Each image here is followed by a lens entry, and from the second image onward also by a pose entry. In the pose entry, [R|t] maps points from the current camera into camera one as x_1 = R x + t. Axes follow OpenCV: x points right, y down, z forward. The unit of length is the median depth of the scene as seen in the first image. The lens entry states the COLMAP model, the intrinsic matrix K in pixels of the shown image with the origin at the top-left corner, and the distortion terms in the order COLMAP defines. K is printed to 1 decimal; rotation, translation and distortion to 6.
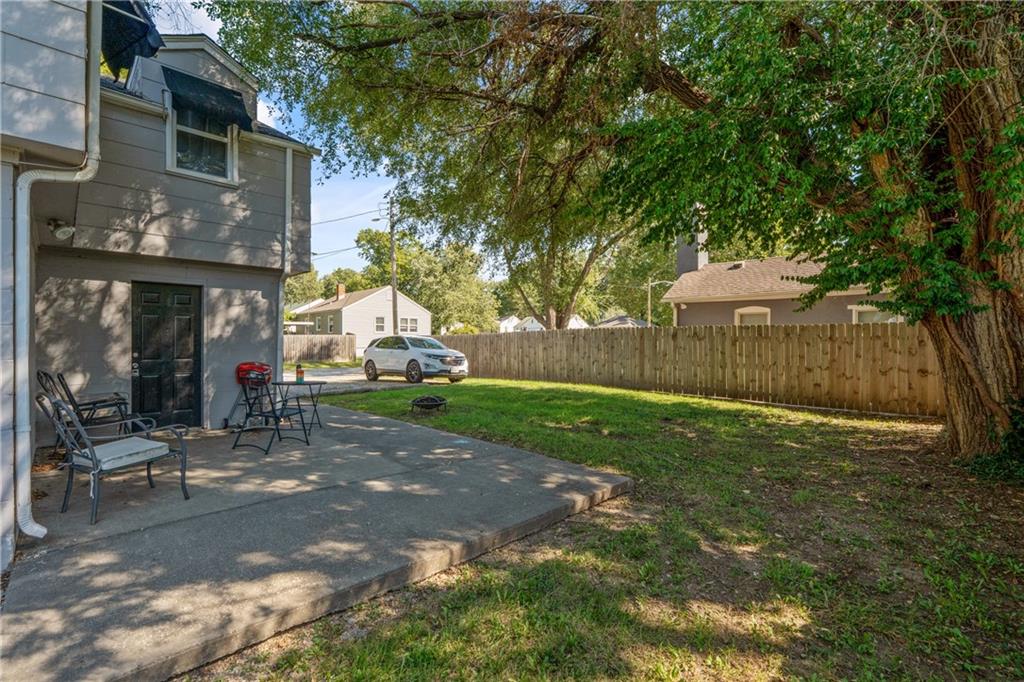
lens RADIAL K [[450.4, 0, 512.0], [0, 450.4, 341.0], [0, 0, 1]] dist [-0.003688, 0.000036]
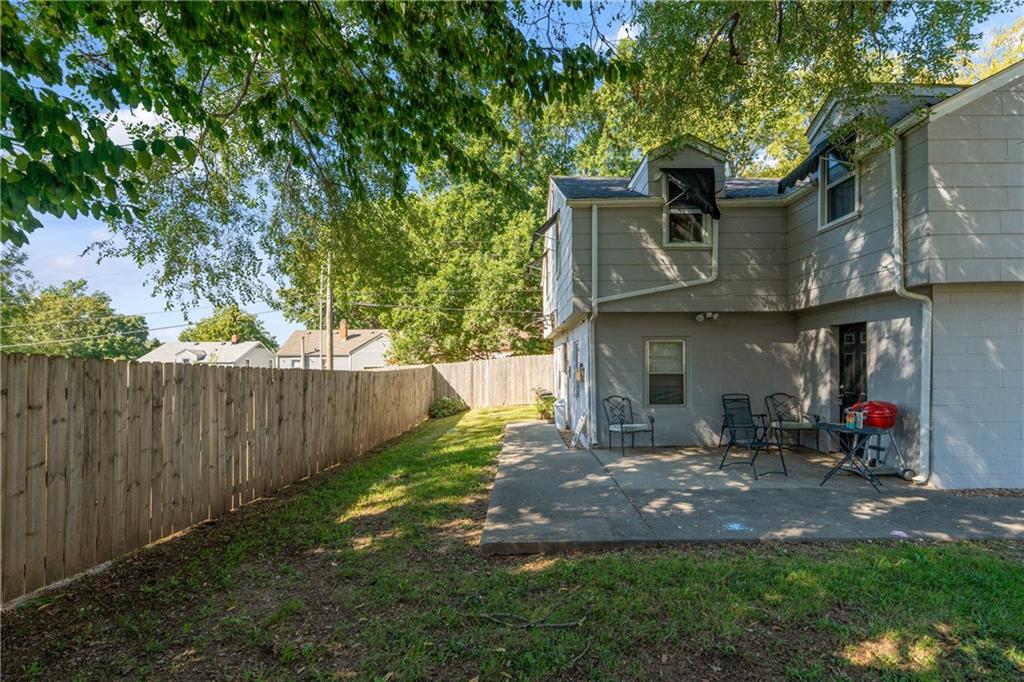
lens RADIAL K [[466.6, 0, 508.2], [0, 466.6, 365.5], [0, 0, 1]] dist [-0.009072, 0.000332]
pose [[-0.714334, 0.004539, -0.699791, 0.707092], [0.007784, 0.999969, -0.001459, -0.034379], [0.699762, -0.006489, -0.714346, 1.372127]]
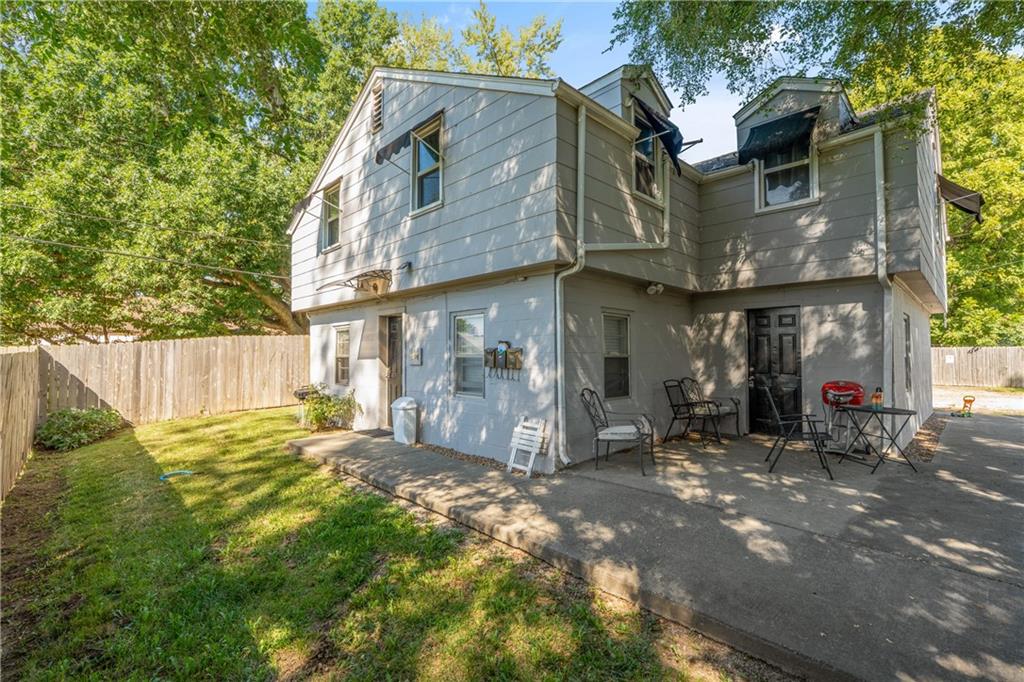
lens RADIAL K [[456.9, 0, 512.0], [0, 456.9, 341.0], [0, 0, 1]] dist [-0.003586, -0.000139]
pose [[-0.002891, -0.032128, -0.999480, 0.441656], [0.003981, 0.999475, -0.032140, -0.010998], [0.999988, -0.004072, -0.002761, 0.389466]]
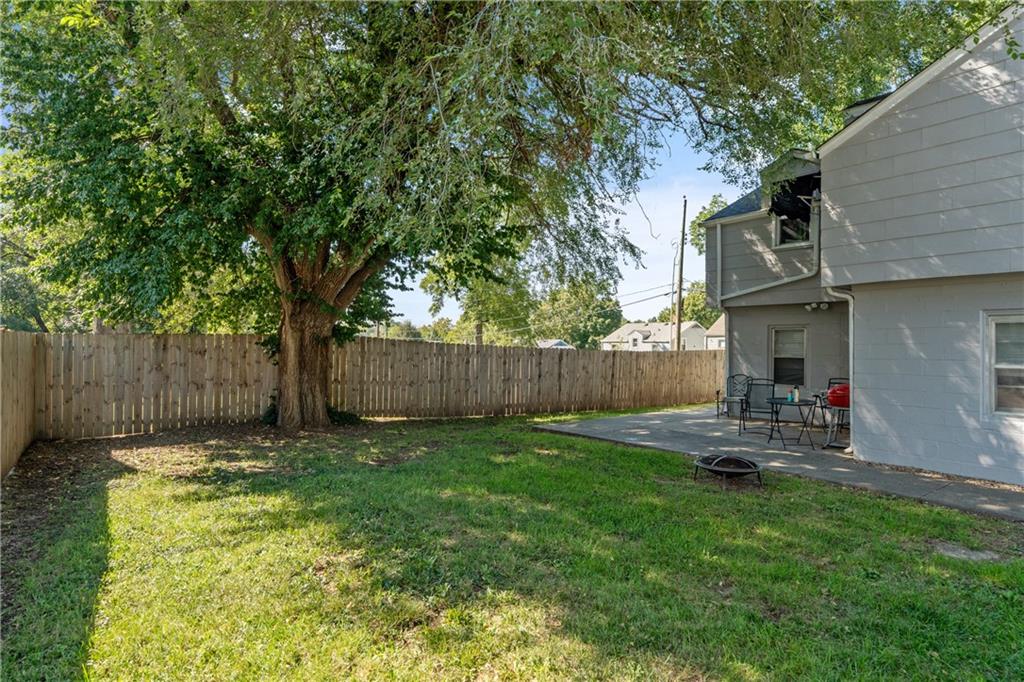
lens RADIAL K [[553.7, 0, 512.0], [0, 553.7, 341.0], [0, 0, 1]] dist [-0.015895, -0.000295]
pose [[-0.991114, -0.005068, 0.132916, 0.027841], [-0.006353, 0.999937, -0.009241, -0.039934], [-0.132861, -0.010003, -0.991084, 2.806442]]
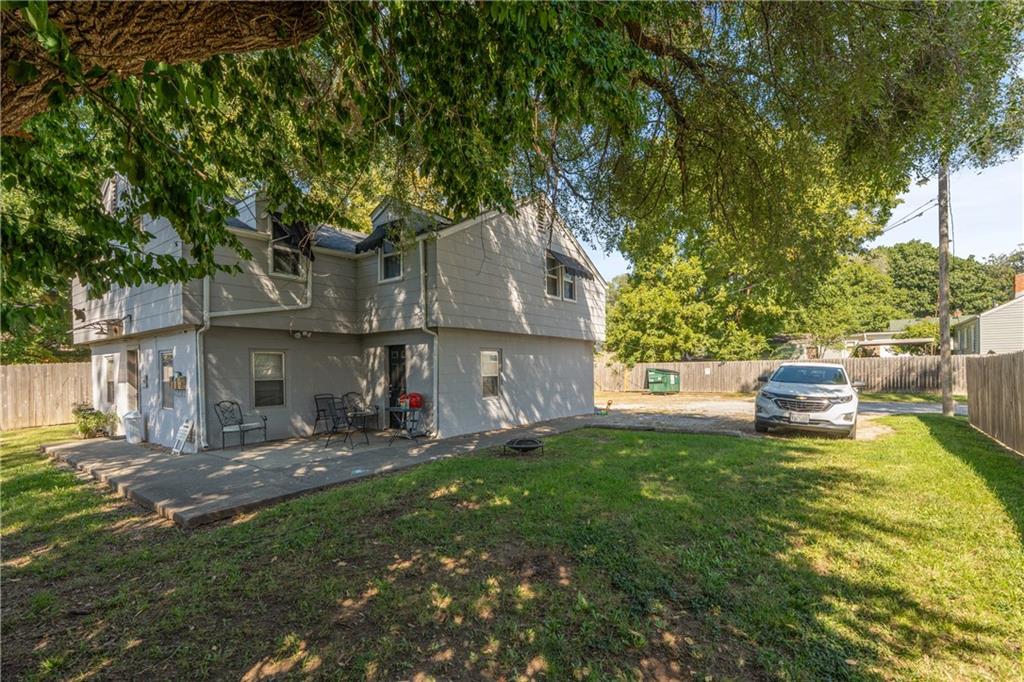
lens RADIAL K [[466.6, 0, 508.2], [0, 466.6, 365.5], [0, 0, 1]] dist [-0.009072, 0.000332]
pose [[0.150605, -0.010085, -0.988543, 1.207687], [0.018650, 0.999799, -0.007359, -0.031889], [0.988418, -0.017328, 0.150763, 1.296620]]
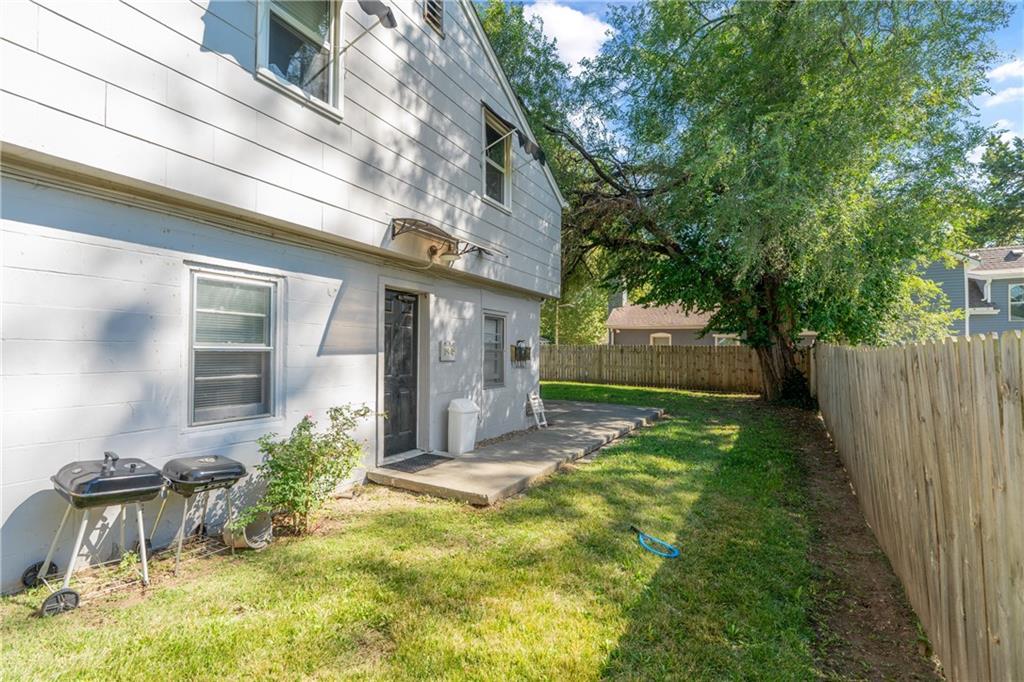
lens RADIAL K [[450.4, 0, 512.0], [0, 450.4, 341.0], [0, 0, 1]] dist [-0.003688, 0.000036]
pose [[0.960608, 0.016223, 0.277432, -1.060282], [-0.009848, 0.999655, -0.024355, -0.006397], [-0.277731, 0.020663, 0.960437, -1.010608]]
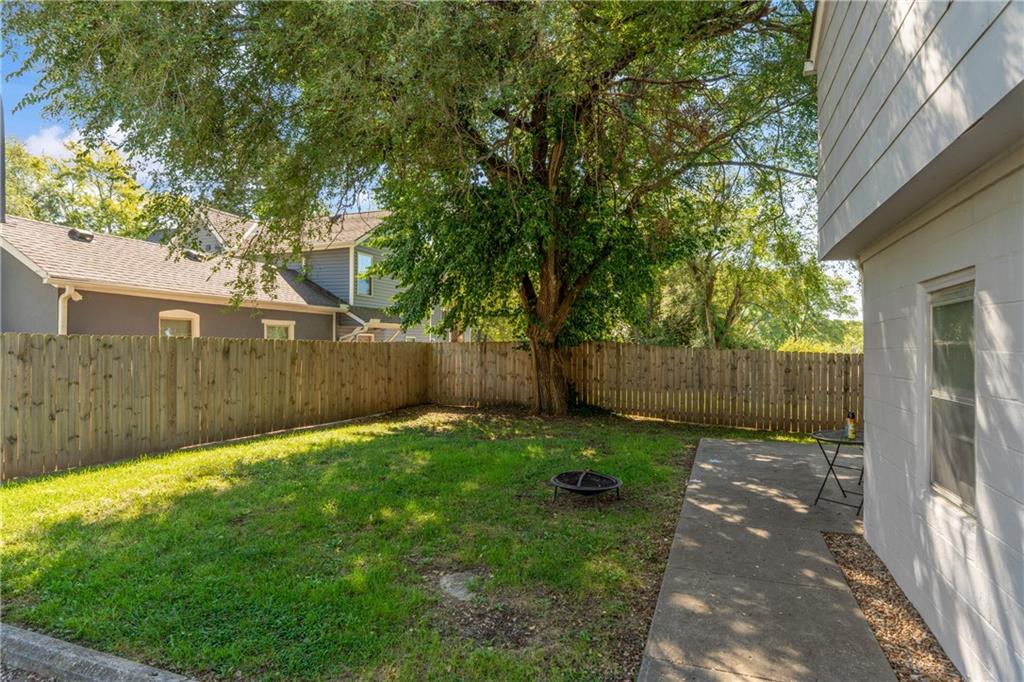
lens RADIAL K [[553.7, 0, 512.0], [0, 553.7, 341.0], [0, 0, 1]] dist [-0.015895, -0.000295]
pose [[-0.413479, 0.006352, 0.910492, -1.195669], [-0.007527, 0.999918, -0.010394, -0.049903], [-0.910483, -0.011151, -0.413397, 2.151076]]
